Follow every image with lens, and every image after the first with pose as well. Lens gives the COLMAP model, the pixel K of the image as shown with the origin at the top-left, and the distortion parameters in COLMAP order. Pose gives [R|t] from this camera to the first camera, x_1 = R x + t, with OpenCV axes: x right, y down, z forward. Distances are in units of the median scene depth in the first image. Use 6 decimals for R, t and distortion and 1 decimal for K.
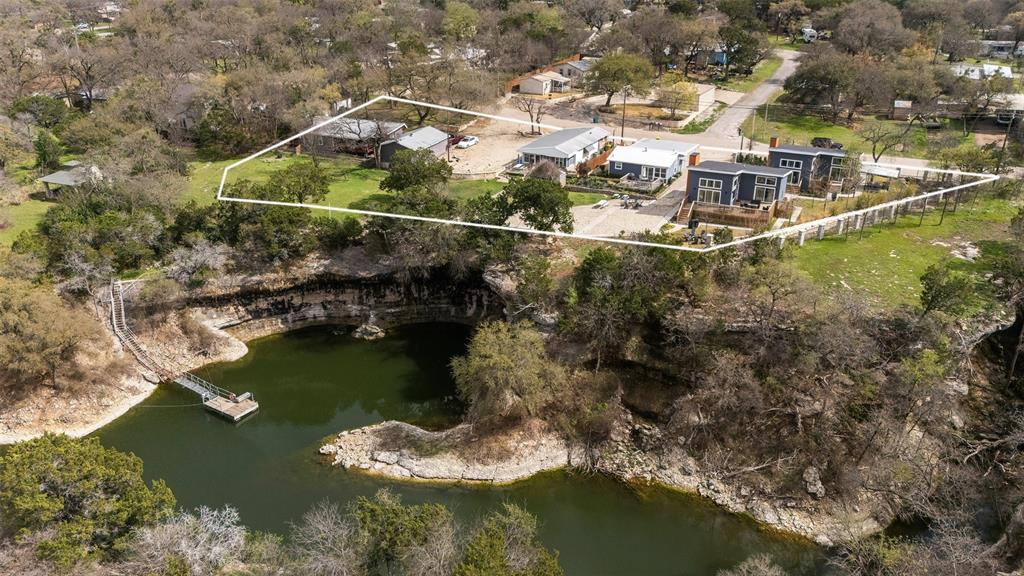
lens RADIAL K [[769.7, 0, 511.9], [0, 769.7, 289.4], [0, 0, 1]] dist [0.097081, -0.012785]
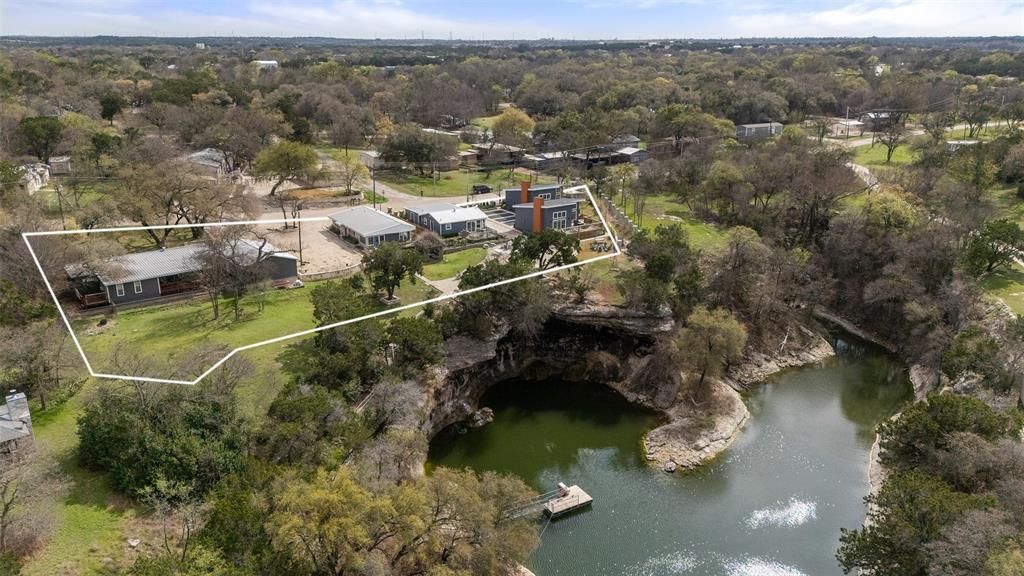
lens RADIAL K [[769.7, 0, 506.7], [0, 769.7, 283.9], [0, 0, 1]] dist [0.097081, -0.012785]
pose [[0.461245, -0.261316, 0.847919, -0.950513], [0.360586, 0.928377, 0.089963, -0.177084], [-0.810698, 0.264253, 0.522436, 0.402824]]
